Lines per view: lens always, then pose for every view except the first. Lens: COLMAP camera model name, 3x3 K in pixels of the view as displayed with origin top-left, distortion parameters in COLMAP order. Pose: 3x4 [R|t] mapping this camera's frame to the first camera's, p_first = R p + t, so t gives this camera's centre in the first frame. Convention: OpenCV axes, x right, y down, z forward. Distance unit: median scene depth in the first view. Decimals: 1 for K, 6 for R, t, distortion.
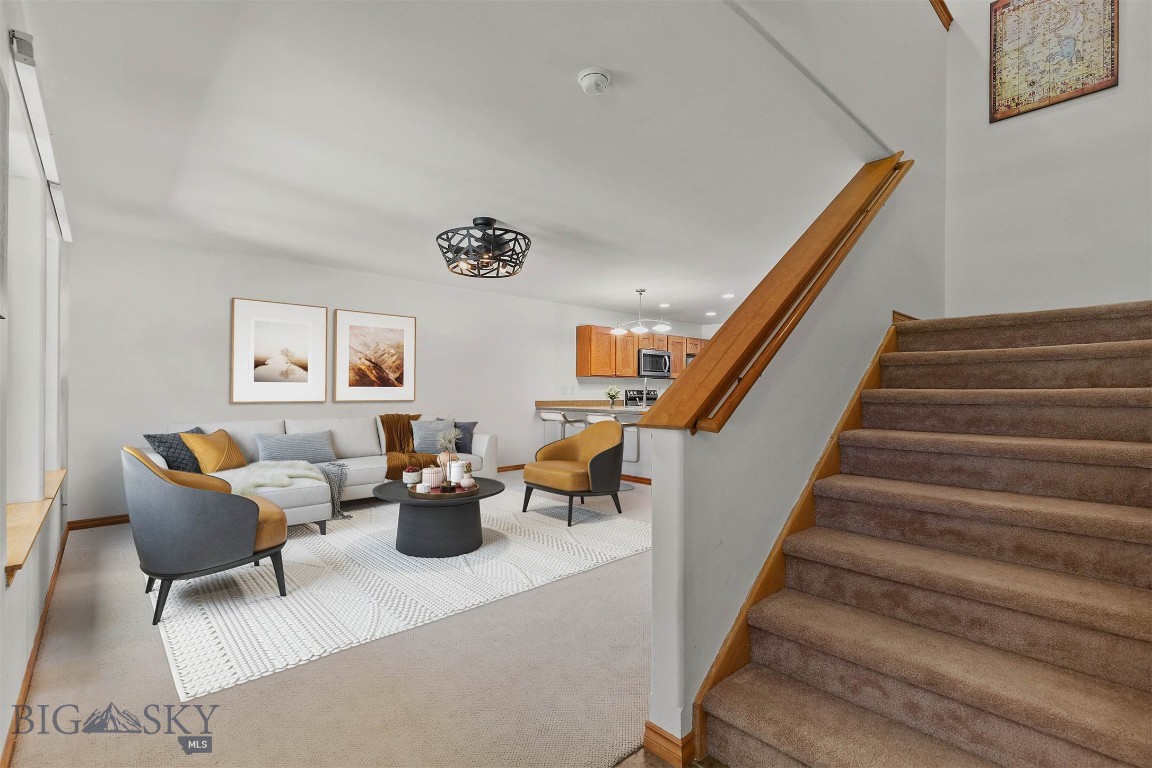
lens RADIAL K [[519.7, 0, 583.9], [0, 519.7, 388.4], [0, 0, 1]] dist [0.001385, 0.000344]
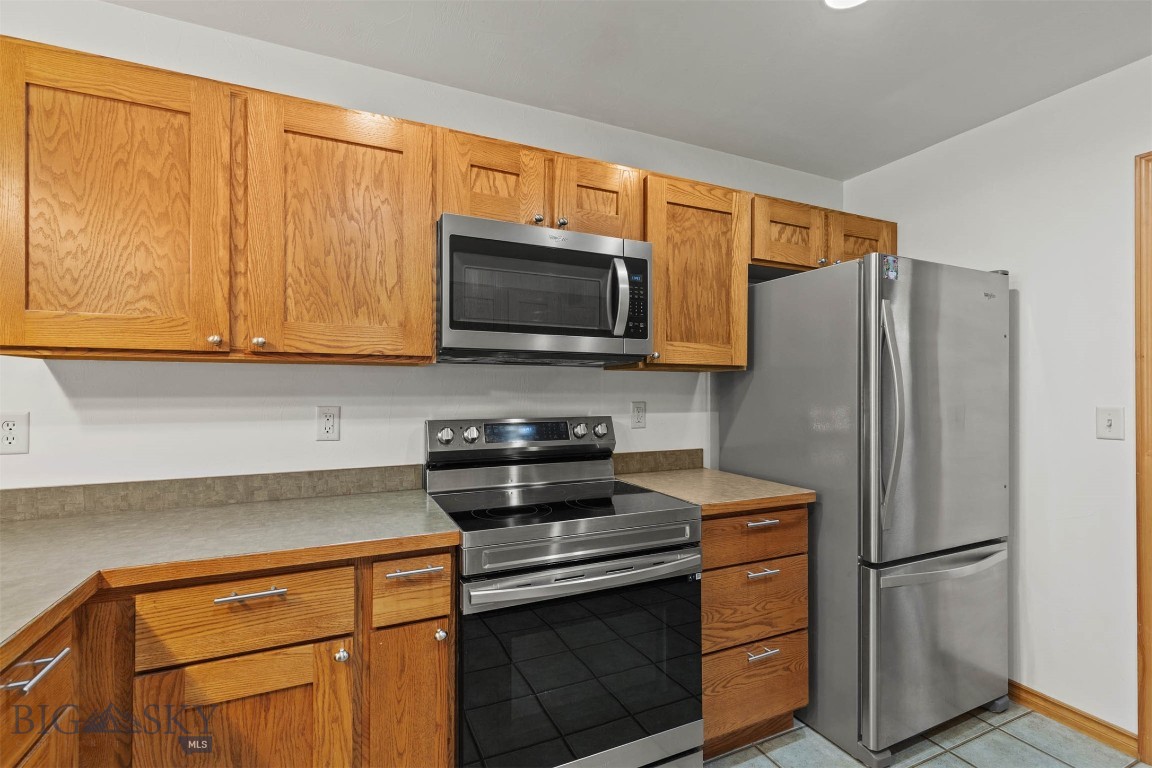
lens RADIAL K [[525.9, 0, 575.0], [0, 525.9, 388.3], [0, 0, 1]] dist [0.003246, 0.000464]
pose [[0.950281, -0.005904, -0.311337, 0.273273], [0.006776, 0.999976, 0.001717, -0.013882], [0.311320, -0.003742, 0.950298, 1.045025]]
